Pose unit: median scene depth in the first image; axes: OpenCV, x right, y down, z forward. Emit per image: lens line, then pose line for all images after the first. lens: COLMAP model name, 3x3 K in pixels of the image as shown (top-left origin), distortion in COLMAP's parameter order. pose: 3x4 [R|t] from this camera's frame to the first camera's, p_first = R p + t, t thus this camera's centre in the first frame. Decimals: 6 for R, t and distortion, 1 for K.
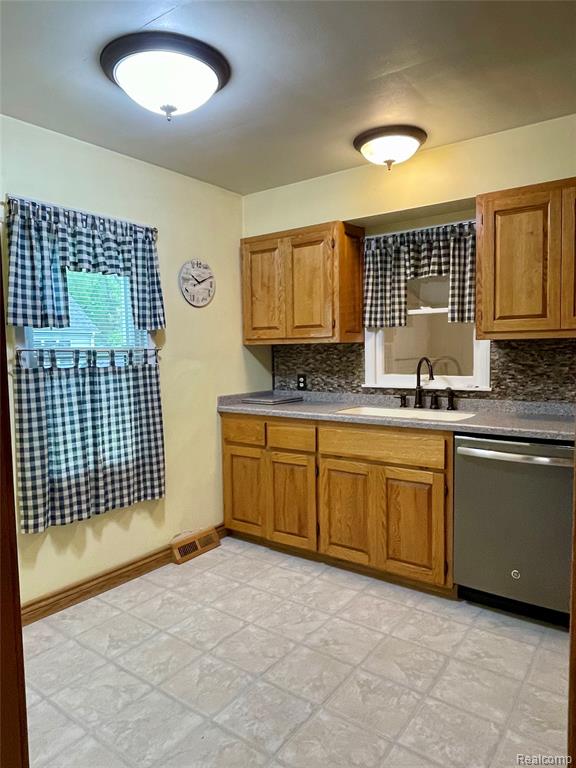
lens RADIAL K [[520.0, 0, 275.6], [0, 520.0, 381.4], [0, 0, 1]] dist [0.006768, -0.006189]
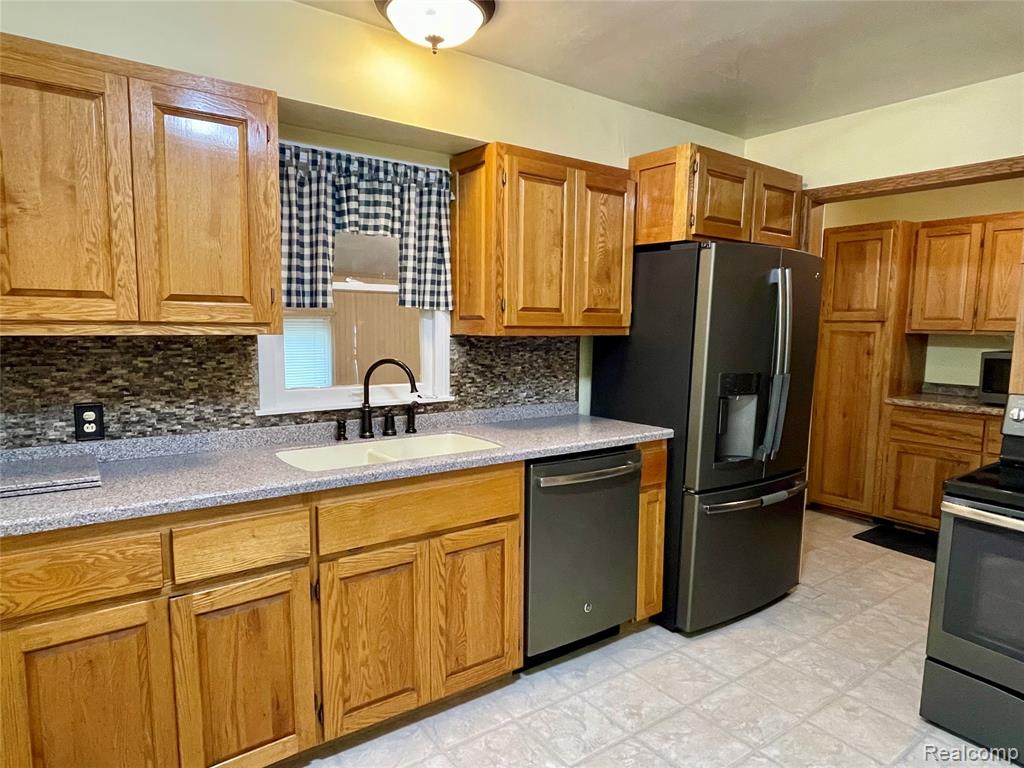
lens RADIAL K [[622.0, 0, 510.1], [0, 622.0, 390.6], [0, 0, 1]] dist [0.000351, -0.007135]
pose [[0.288746, -0.079927, 0.954064, -0.438364], [0.045404, 0.996531, 0.069744, -0.056876], [-0.956328, 0.023180, 0.291374, 0.657460]]
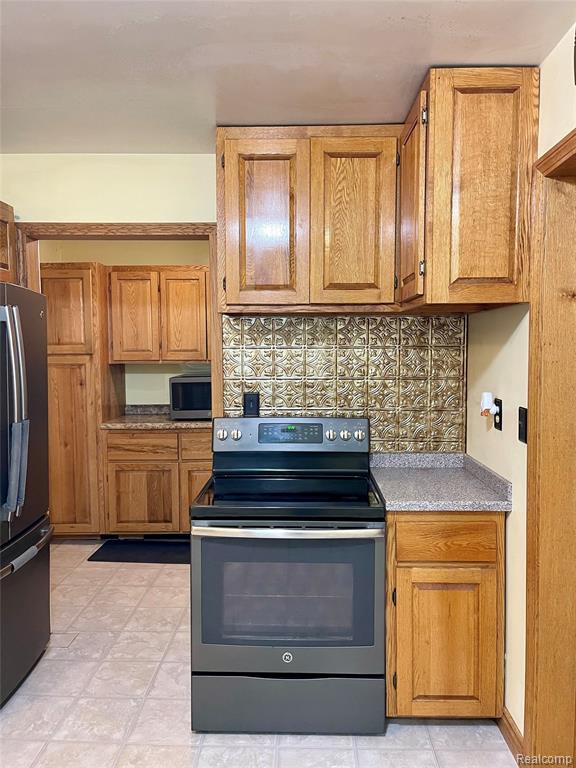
lens RADIAL K [[579.1, 0, 293.7], [0, 579.1, 383.3], [0, 0, 1]] dist [0.035450, -0.045200]
pose [[-0.586856, -0.024418, 0.809323, -0.338604], [0.074749, 0.993643, 0.084181, -0.077765], [-0.806233, 0.109898, -0.581300, 0.681416]]
